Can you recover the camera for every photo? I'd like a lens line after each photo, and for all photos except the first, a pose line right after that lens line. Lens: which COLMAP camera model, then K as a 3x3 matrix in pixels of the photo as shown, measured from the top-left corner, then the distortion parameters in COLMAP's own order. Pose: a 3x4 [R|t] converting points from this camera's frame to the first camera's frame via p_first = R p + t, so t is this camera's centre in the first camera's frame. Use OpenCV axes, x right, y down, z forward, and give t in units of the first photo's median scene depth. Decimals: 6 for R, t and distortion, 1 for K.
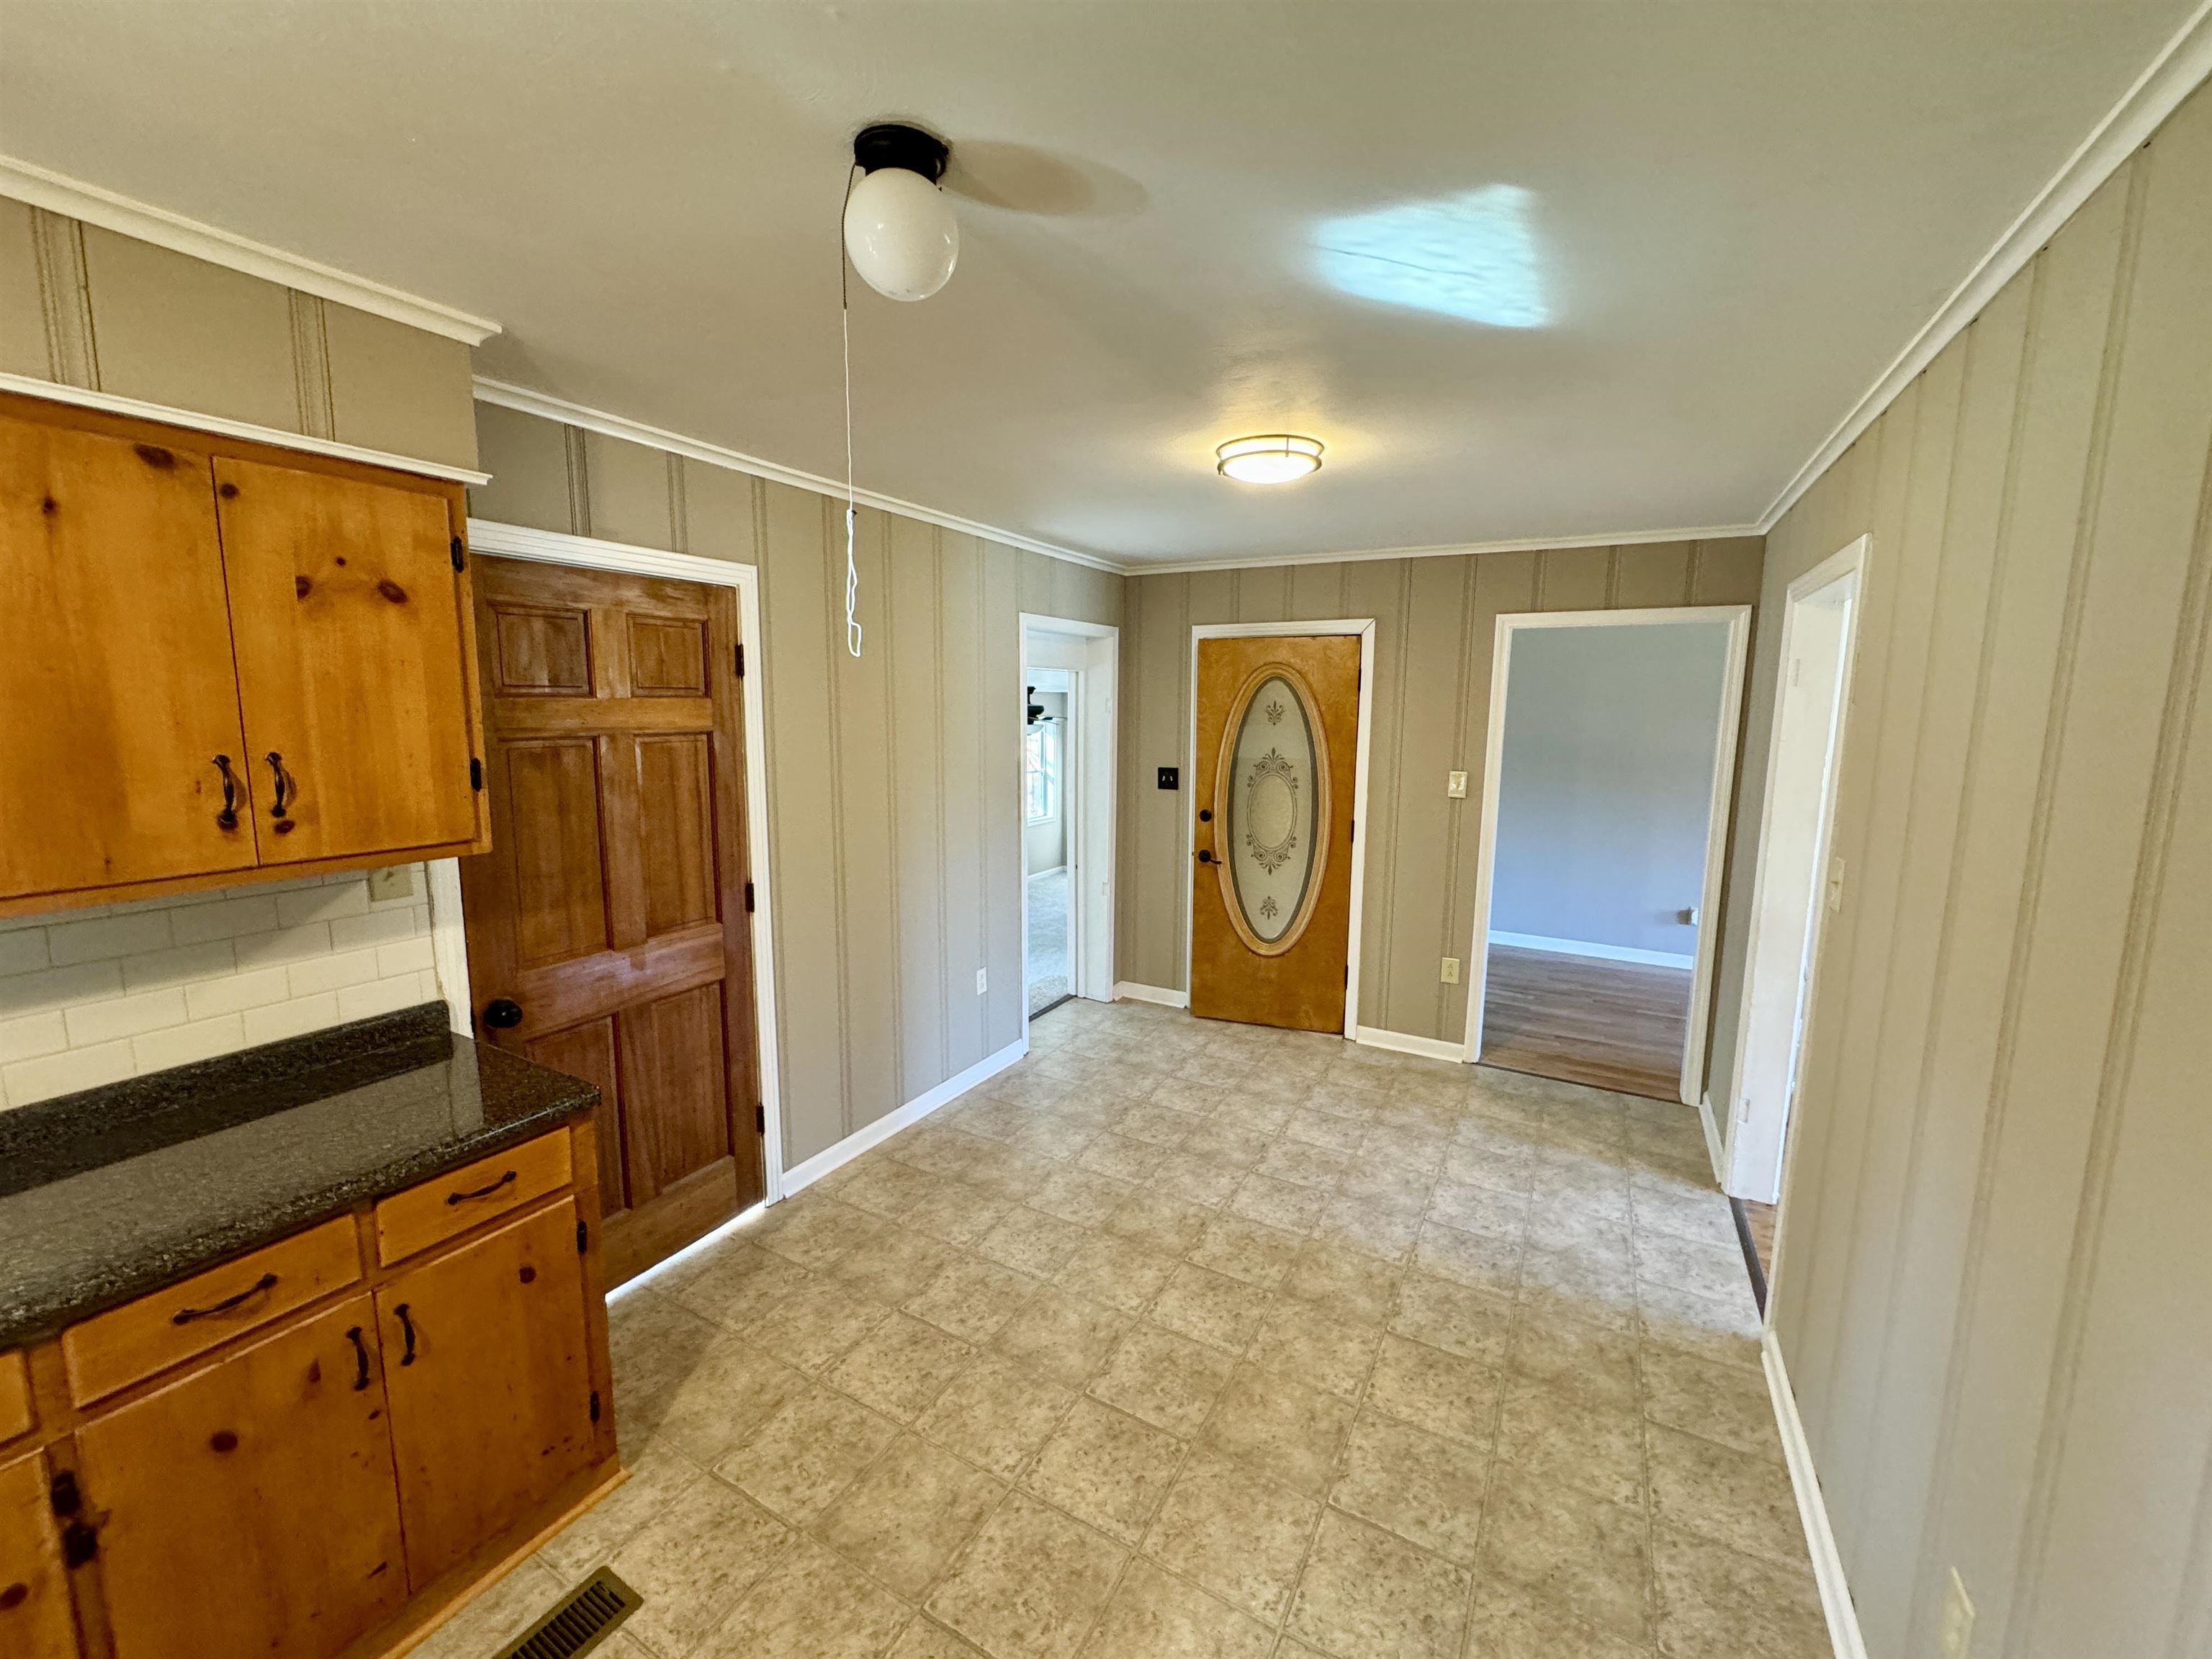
lens RADIAL K [[883.2, 0, 1102.4], [0, 883.2, 818.4], [0, 0, 1]] dist [-0.002336, 0.000103]
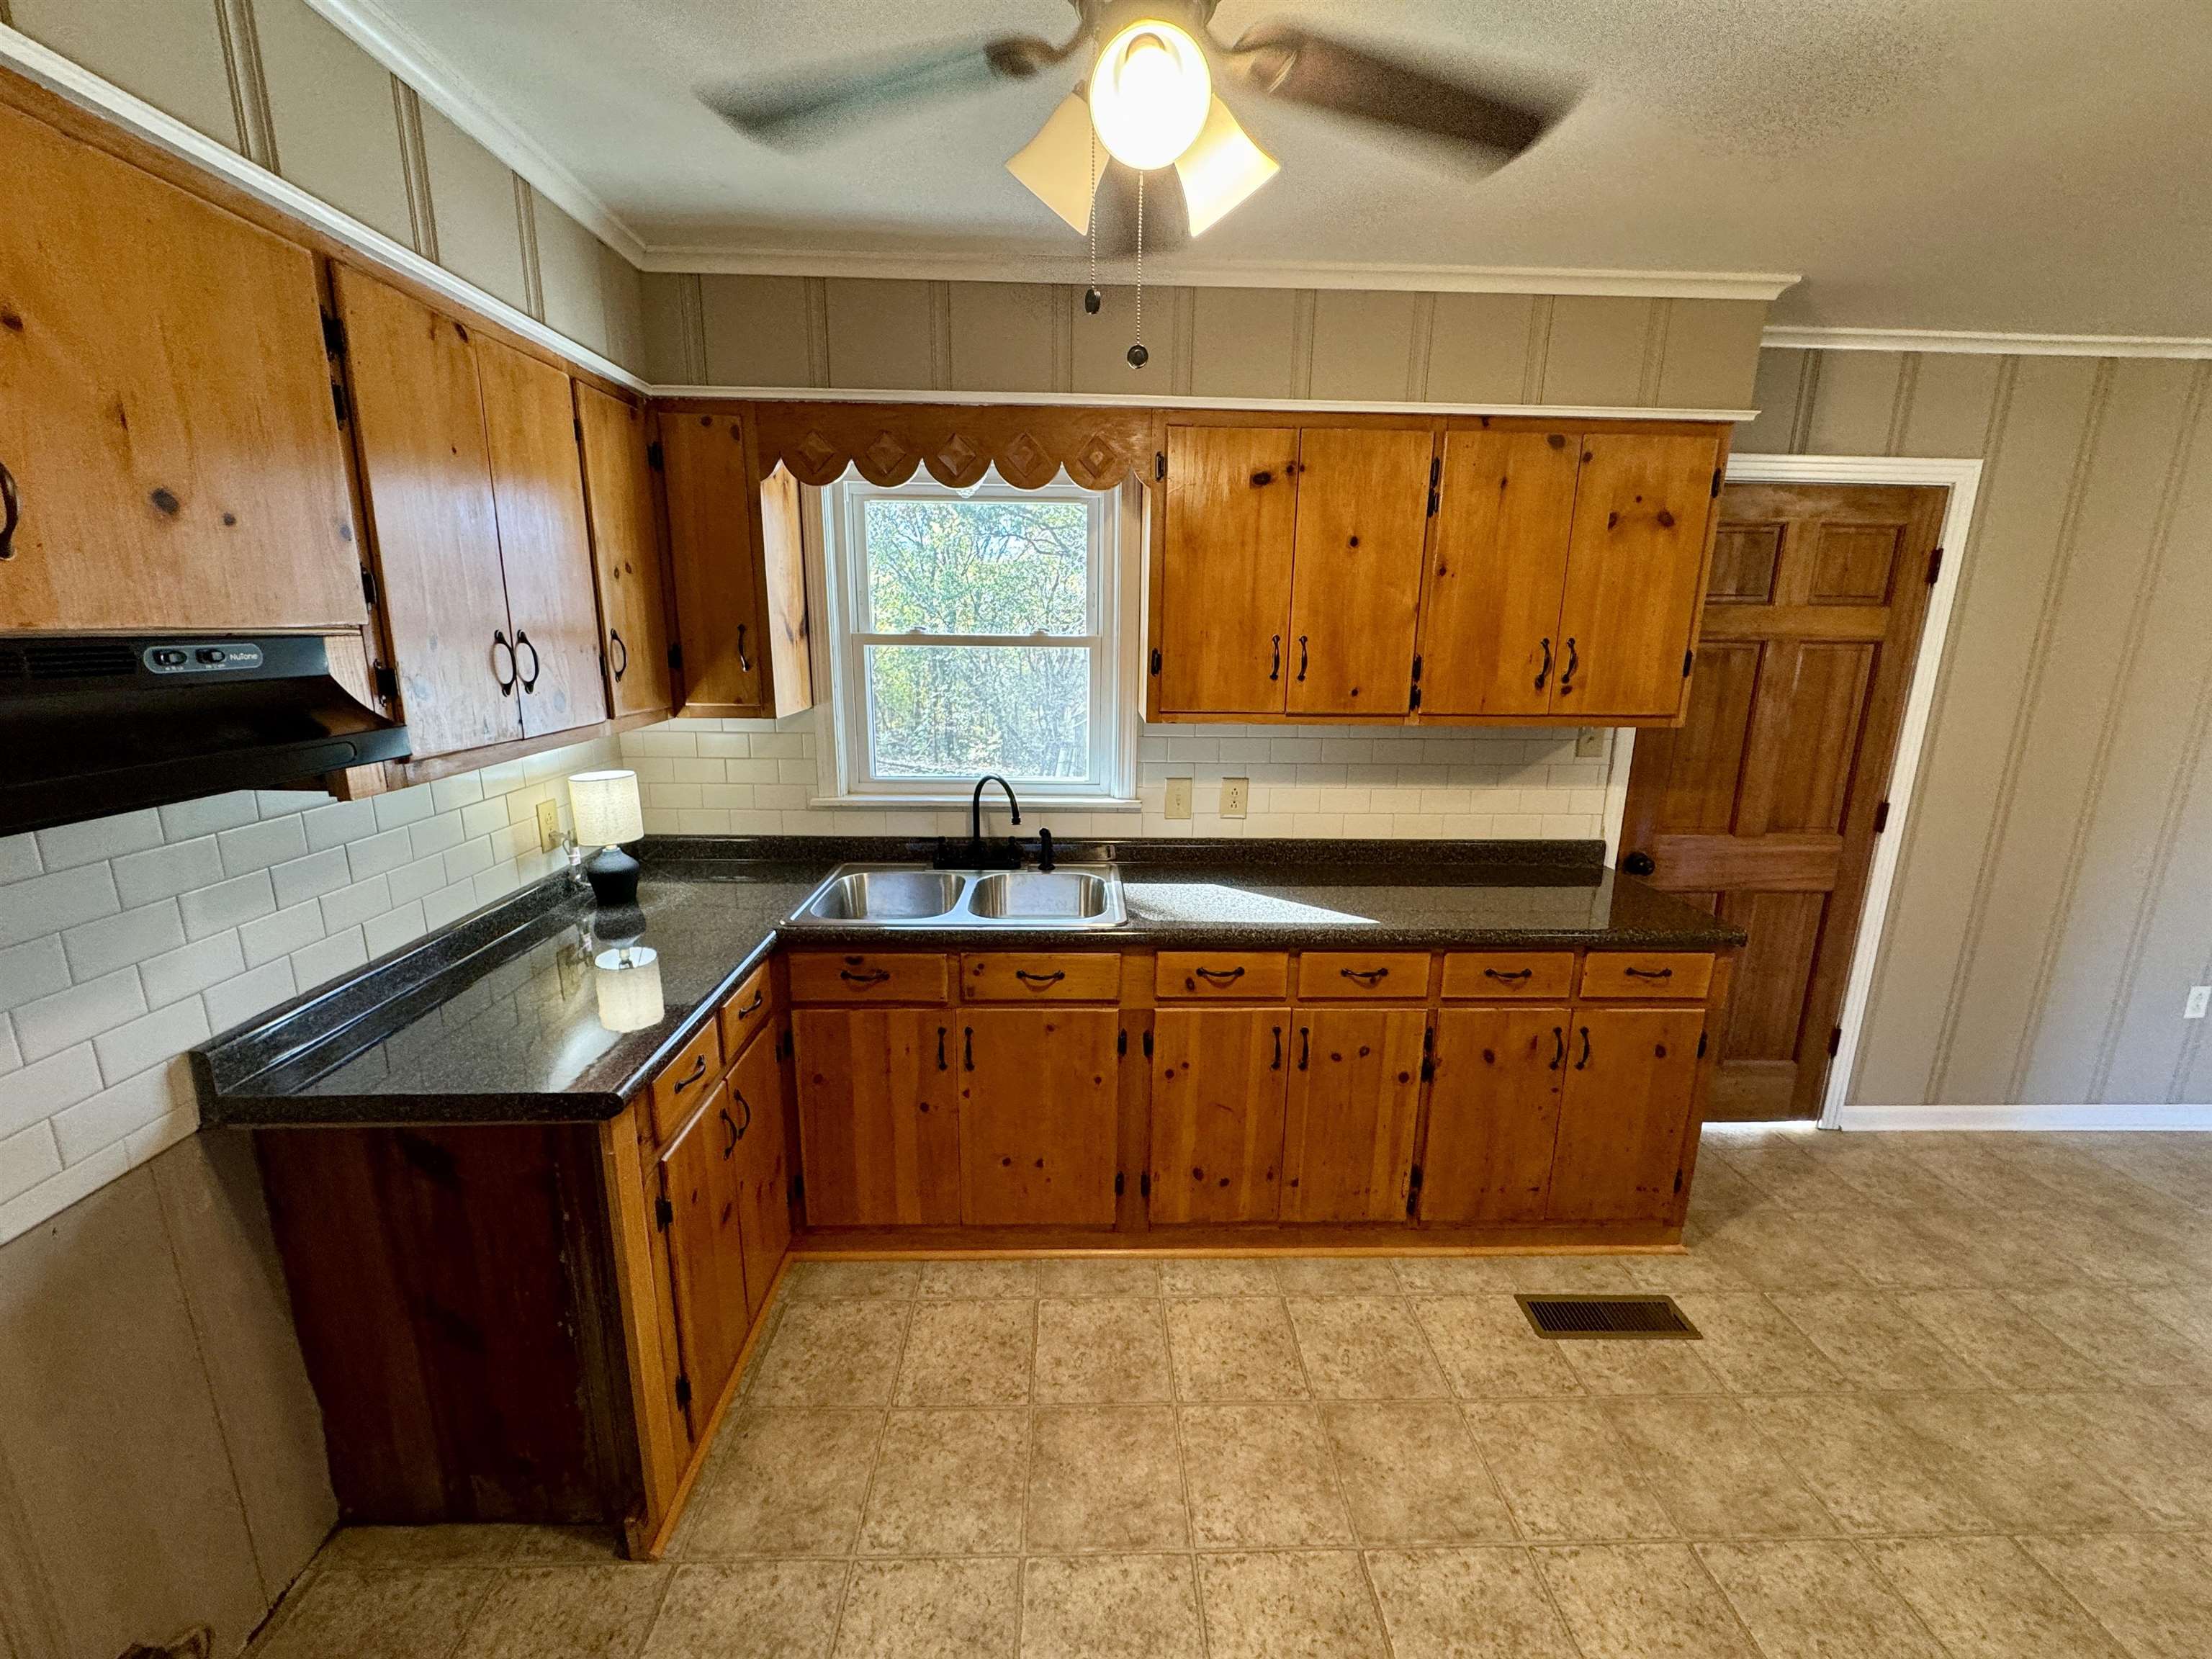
lens RADIAL K [[883.2, 0, 1102.4], [0, 883.2, 818.4], [0, 0, 1]] dist [-0.002336, 0.000103]
pose [[0.516001, 0.184294, -0.836528, -0.036101], [-0.121180, 0.982465, 0.141696, 0.064778], [0.847973, 0.028255, 0.529286, -0.263042]]
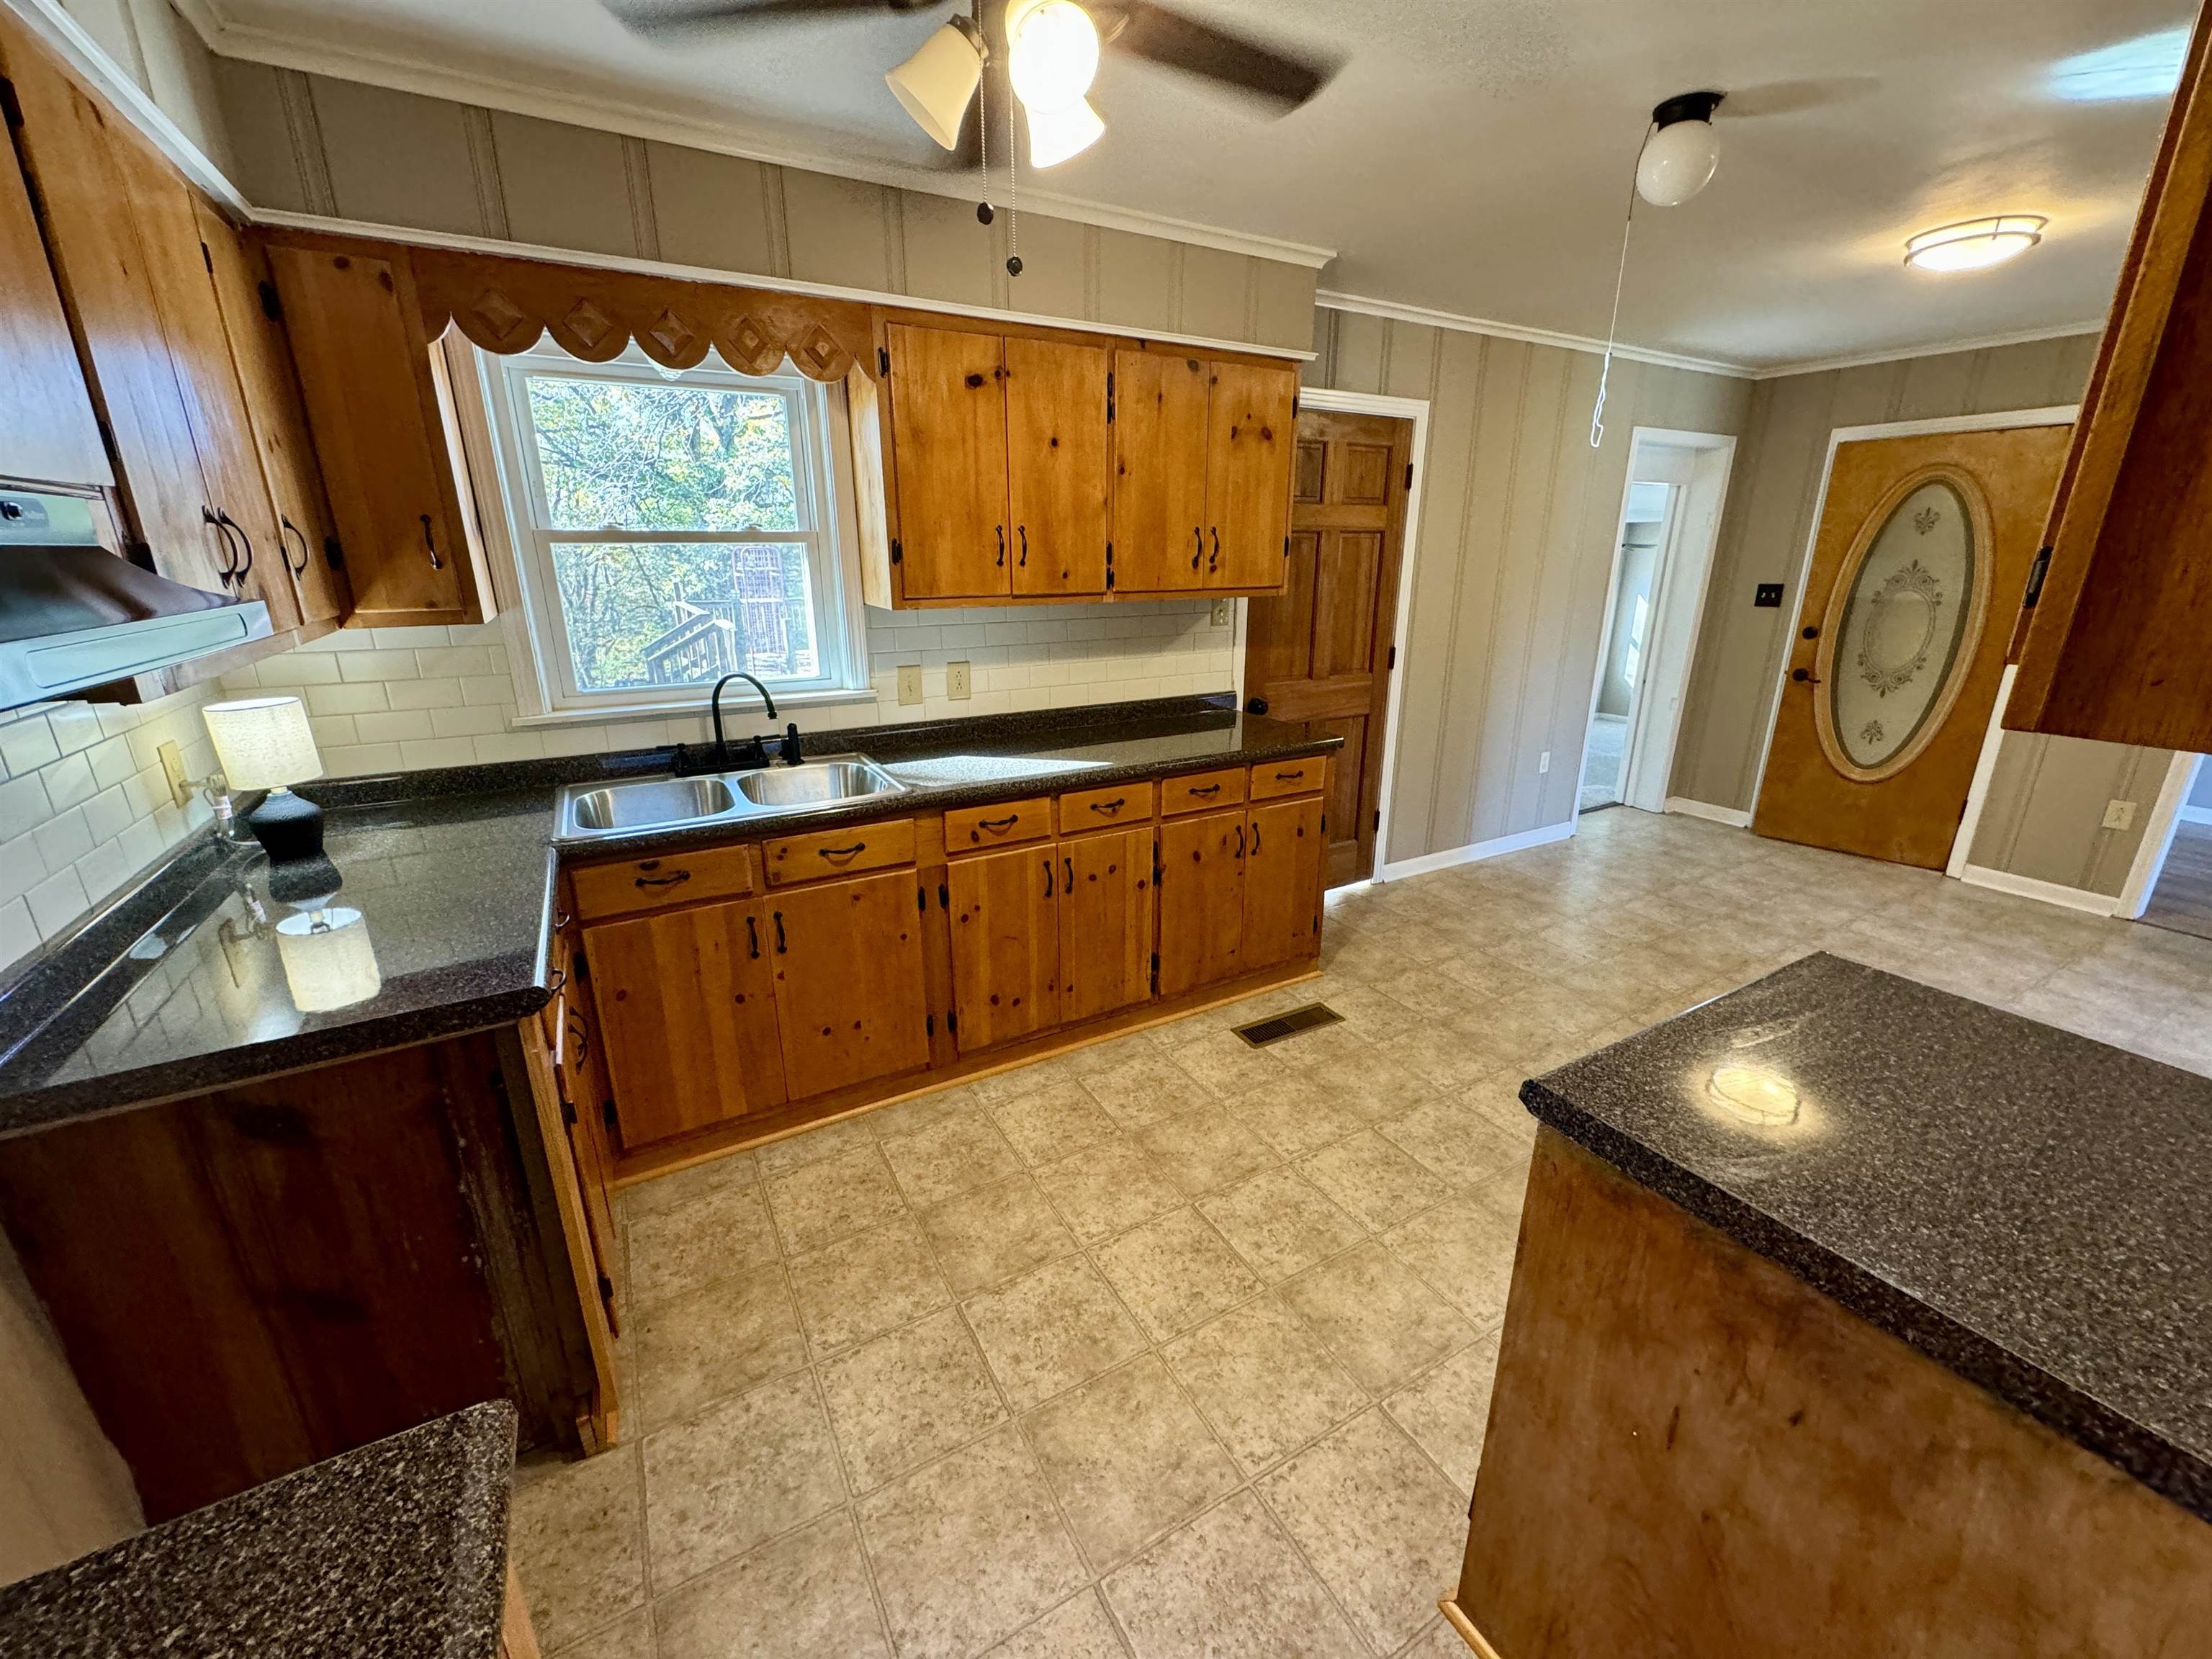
lens RADIAL K [[880.0, 0, 1107.6], [0, 880.0, 815.5], [0, 0, 1]] dist [-0.000601, 0.000309]
pose [[0.856608, 0.142351, -0.495942, -0.071115], [-0.059543, 0.982040, 0.179031, 0.126009], [0.512520, -0.123830, 0.849699, -0.479019]]
